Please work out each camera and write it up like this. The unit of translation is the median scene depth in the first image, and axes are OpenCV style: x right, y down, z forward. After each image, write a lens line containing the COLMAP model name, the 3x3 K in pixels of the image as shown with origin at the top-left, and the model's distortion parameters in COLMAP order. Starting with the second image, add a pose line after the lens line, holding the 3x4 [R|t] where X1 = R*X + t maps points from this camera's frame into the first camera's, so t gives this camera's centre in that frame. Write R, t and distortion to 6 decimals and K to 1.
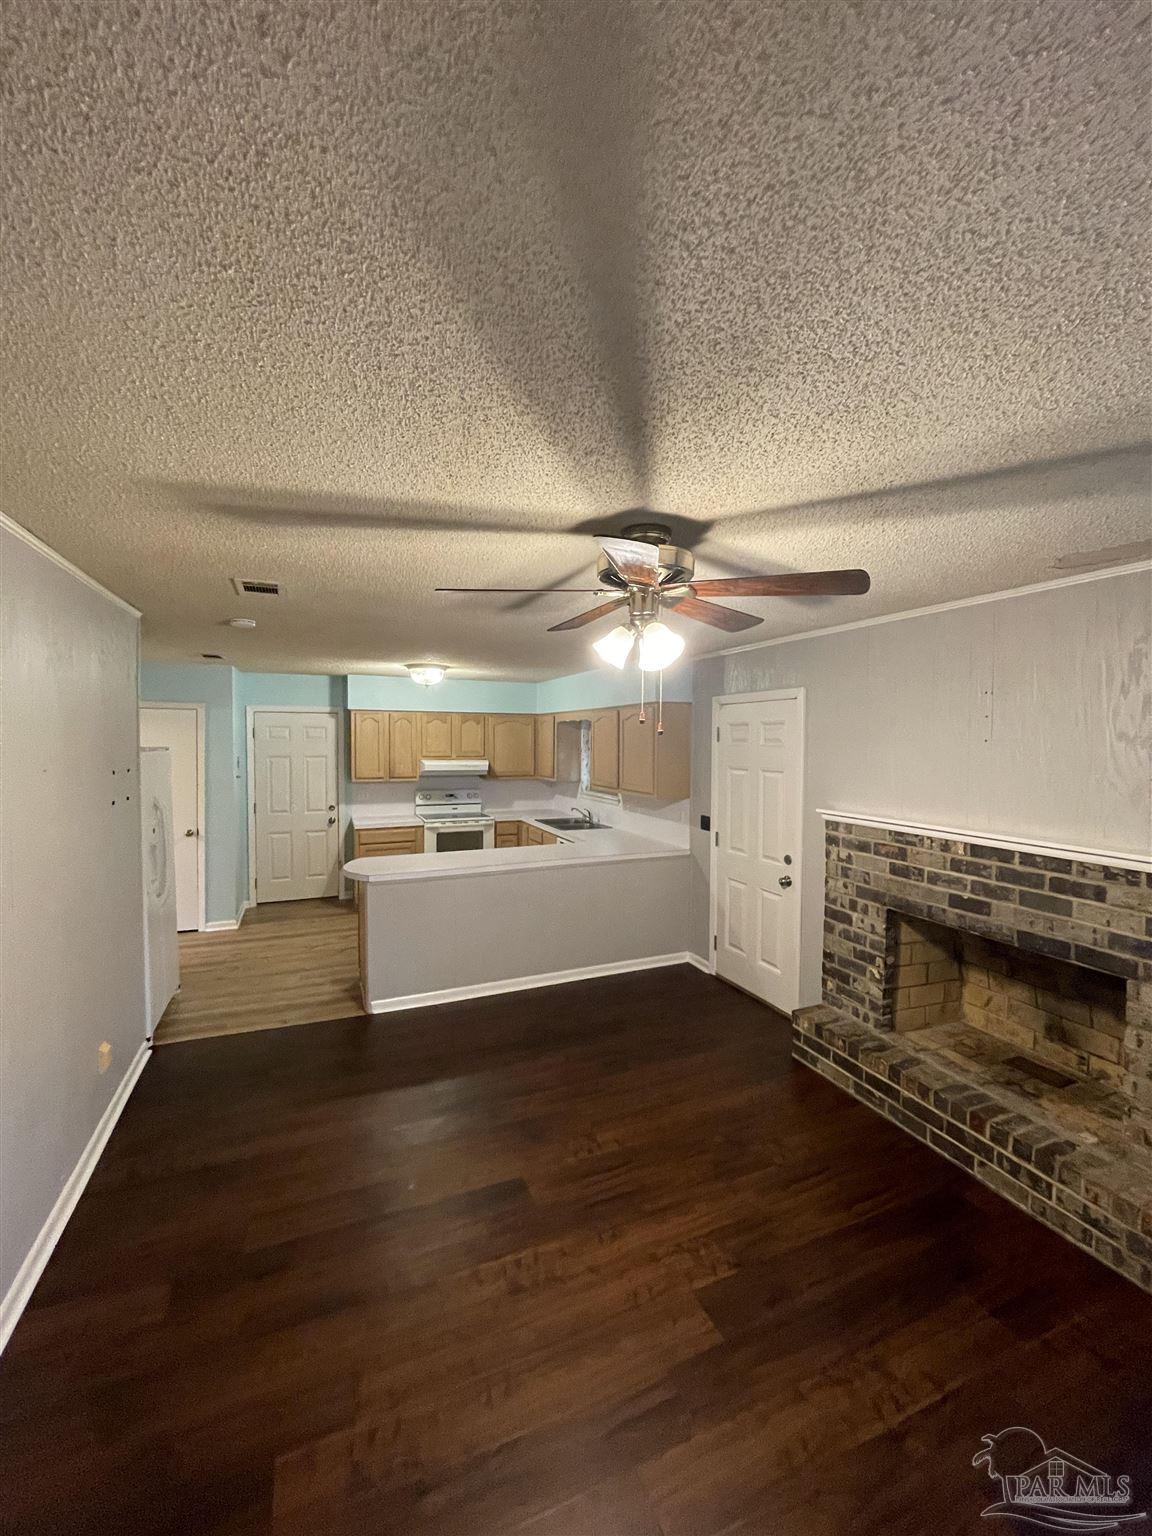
lens RADIAL K [[623.1, 0, 574.9], [0, 623.1, 760.7], [0, 0, 1]] dist [-0.004593, 0.001072]
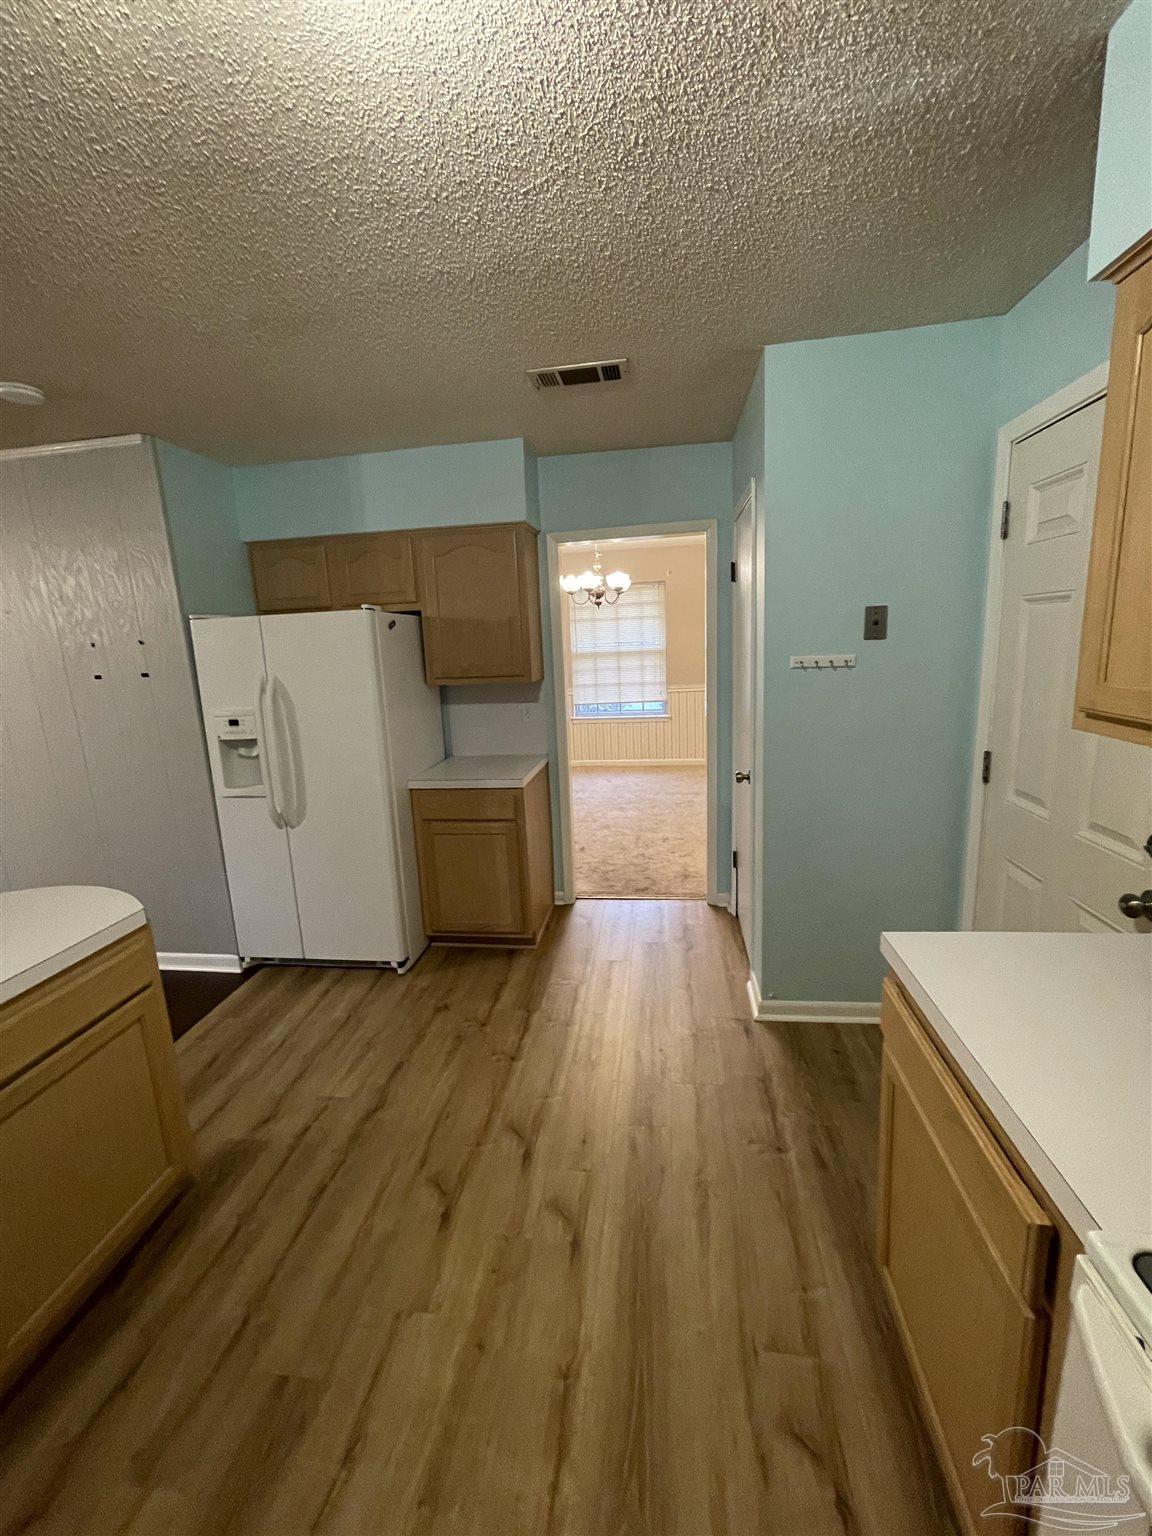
lens RADIAL K [[623.1, 0, 574.9], [0, 623.1, 760.7], [0, 0, 1]] dist [-0.004593, 0.001072]
pose [[-0.515380, 0.183061, -0.837181, -0.267392], [0.016296, 0.978834, 0.204004, 0.007906], [0.856807, 0.091496, -0.507455, 1.972886]]
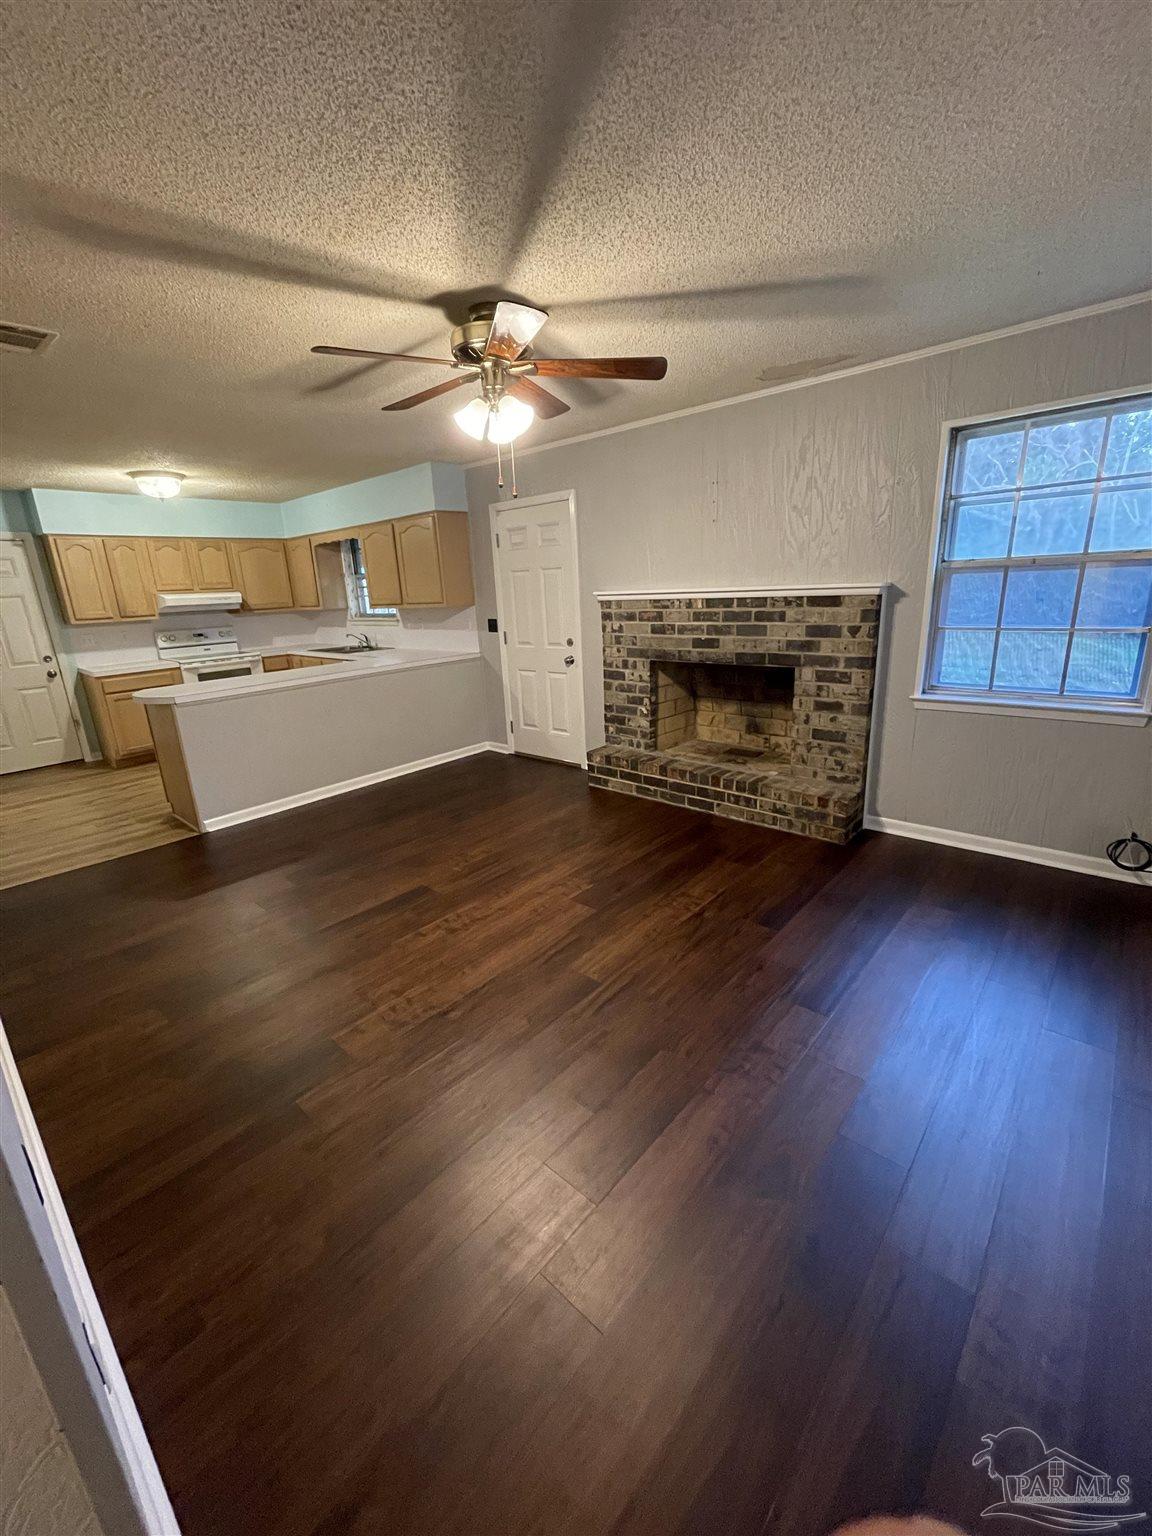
lens RADIAL K [[623.1, 0, 574.9], [0, 623.1, 760.7], [0, 0, 1]] dist [-0.004593, 0.001072]
pose [[0.903859, -0.161410, 0.396215, -0.209613], [0.065853, 0.967553, 0.243935, 0.107295], [-0.422733, -0.194391, 0.885161, -0.160188]]
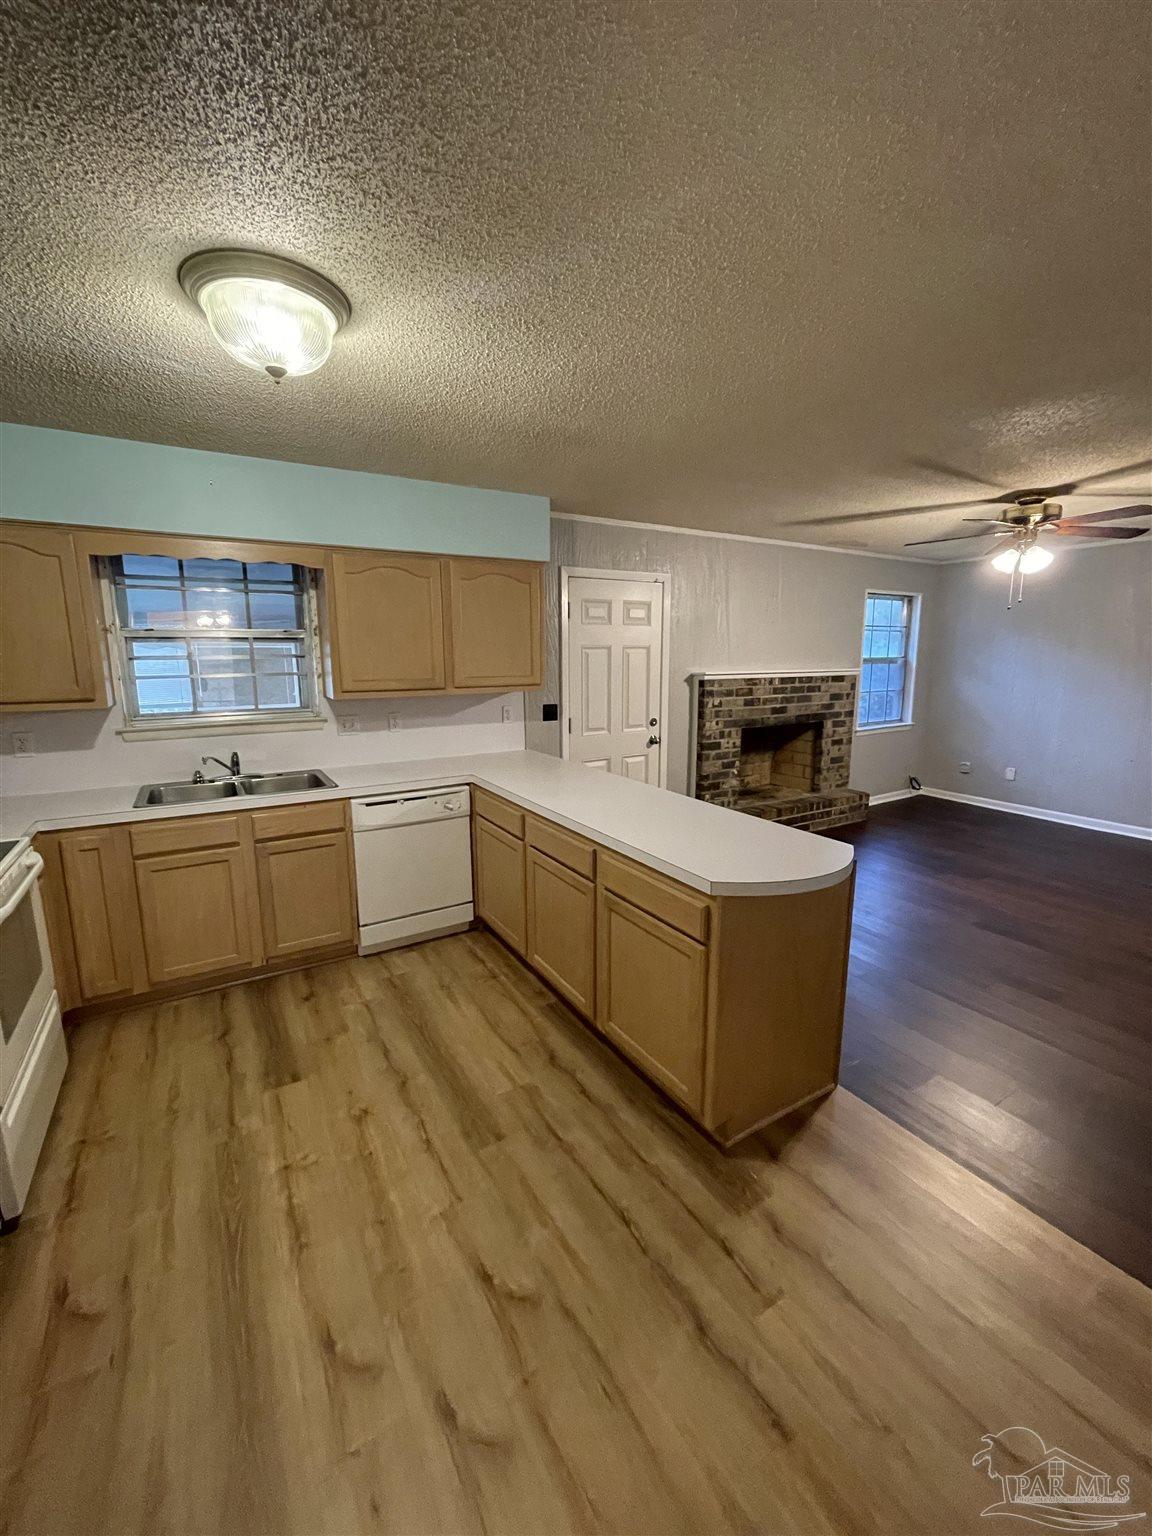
lens RADIAL K [[623.1, 0, 574.9], [0, 623.1, 760.7], [0, 0, 1]] dist [-0.004593, 0.001072]
pose [[-0.139024, -0.176560, 0.974422, -0.996983], [0.036786, 0.982378, 0.183250, 0.010179], [-0.989605, 0.061322, -0.130079, 1.614003]]
